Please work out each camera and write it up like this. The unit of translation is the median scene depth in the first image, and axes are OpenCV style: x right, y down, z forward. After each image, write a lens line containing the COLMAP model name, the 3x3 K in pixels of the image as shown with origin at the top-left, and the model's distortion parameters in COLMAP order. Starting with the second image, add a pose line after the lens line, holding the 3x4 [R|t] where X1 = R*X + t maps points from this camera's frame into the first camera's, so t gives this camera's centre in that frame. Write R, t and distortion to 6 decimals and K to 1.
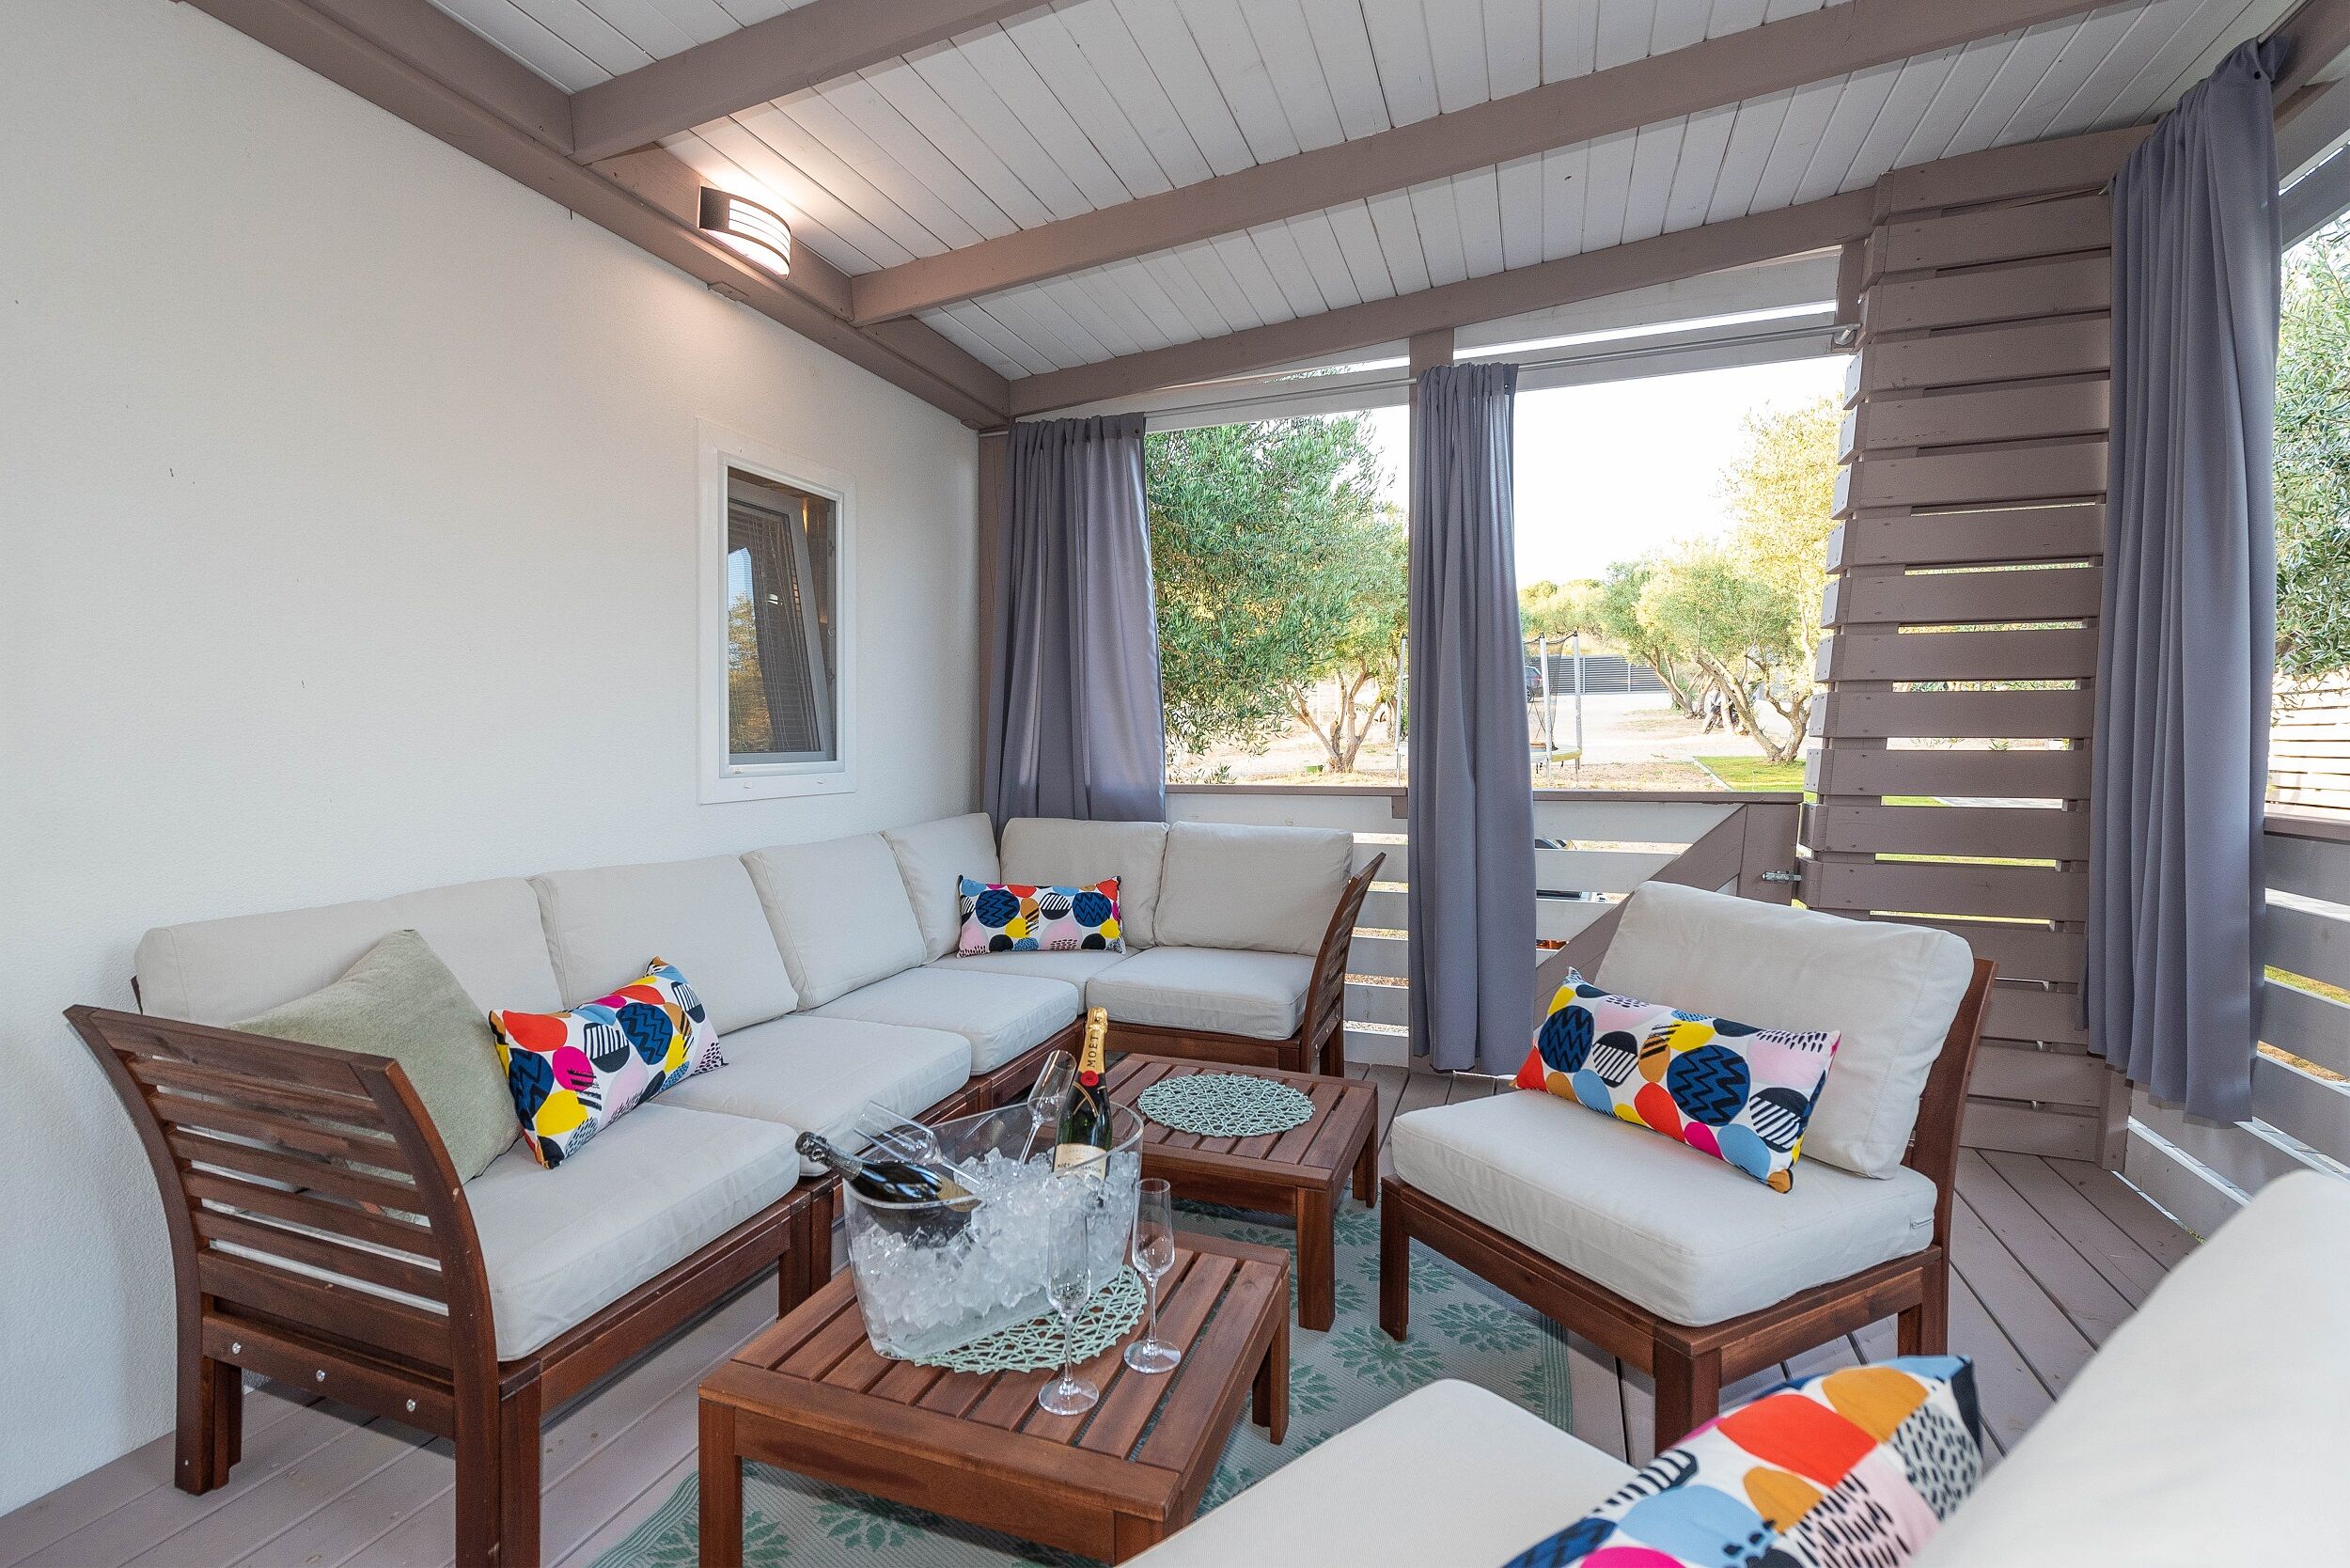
lens RADIAL K [[1019.3, 0, 1168.0], [0, 1019.3, 747.7], [0, 0, 1]] dist [-0.000010, -0.000070]
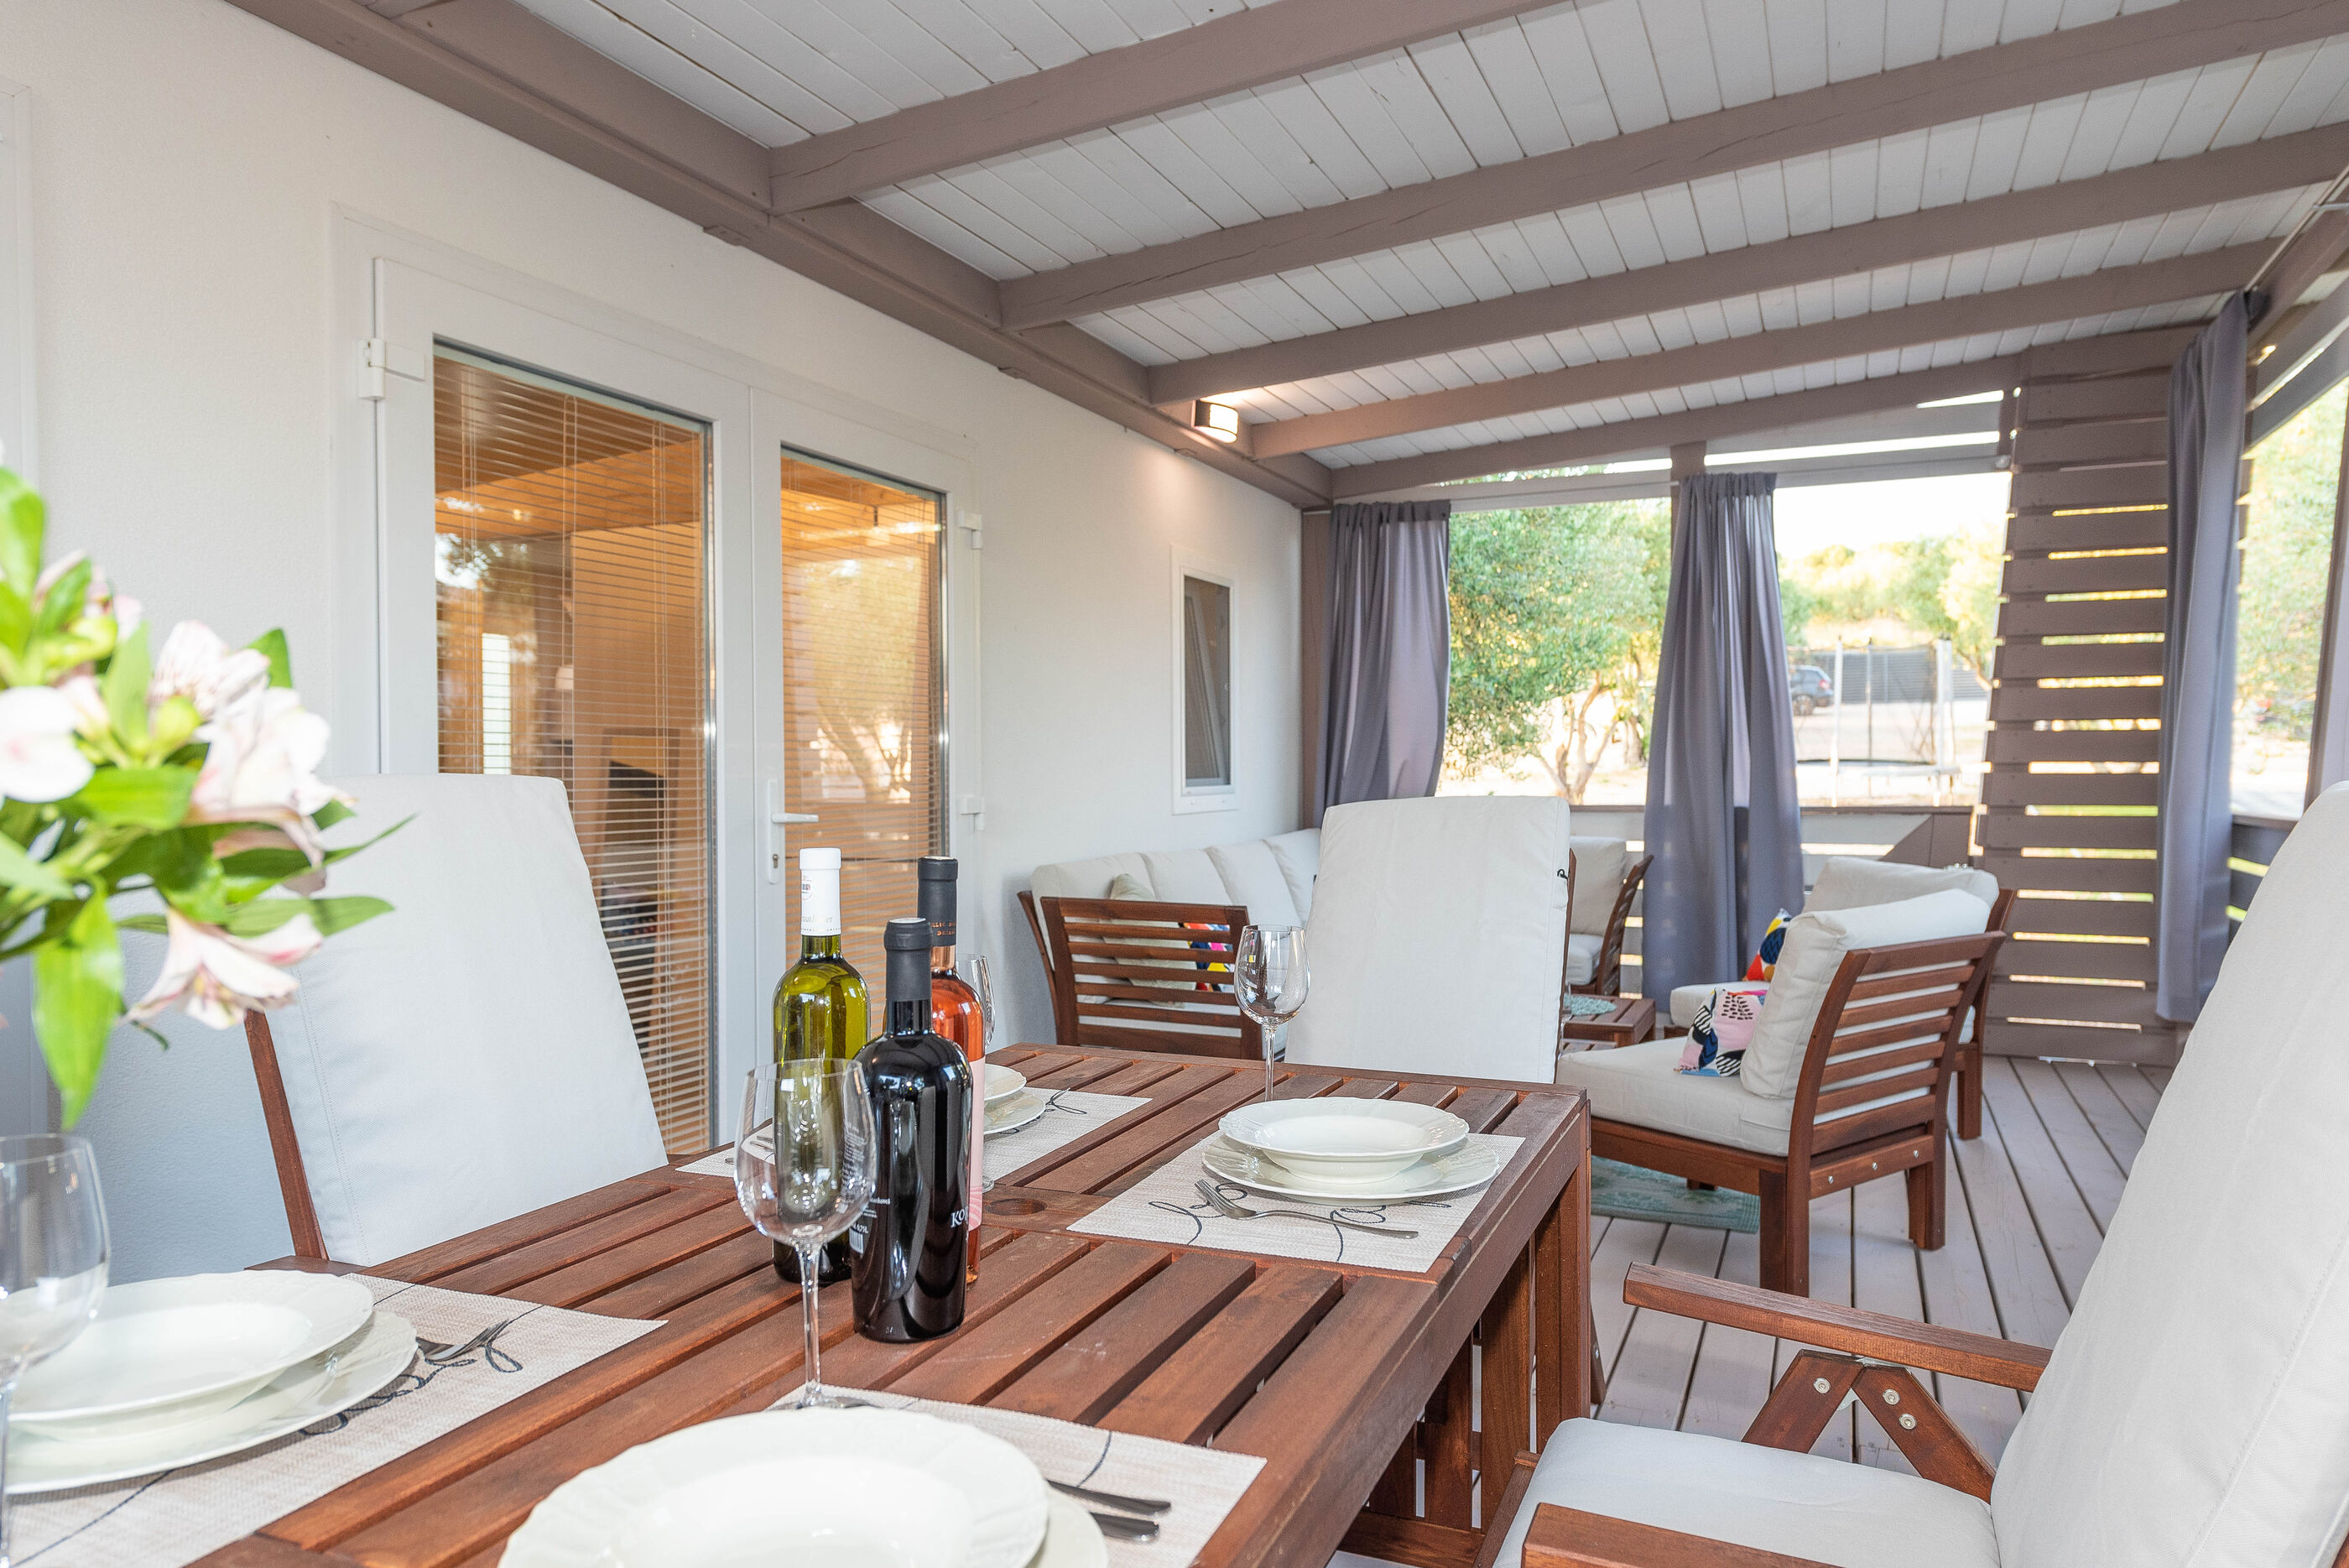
lens RADIAL K [[1578.7, 0, 1174.5], [0, 1578.7, 784.0], [0, 0, 1]] dist [-0.023093, 0.000928]
pose [[0.998535, -0.004663, -0.053917, -0.265701], [0.004736, 0.999988, 0.001217, 0.008360], [0.053910, -0.001470, 0.998545, -0.952105]]
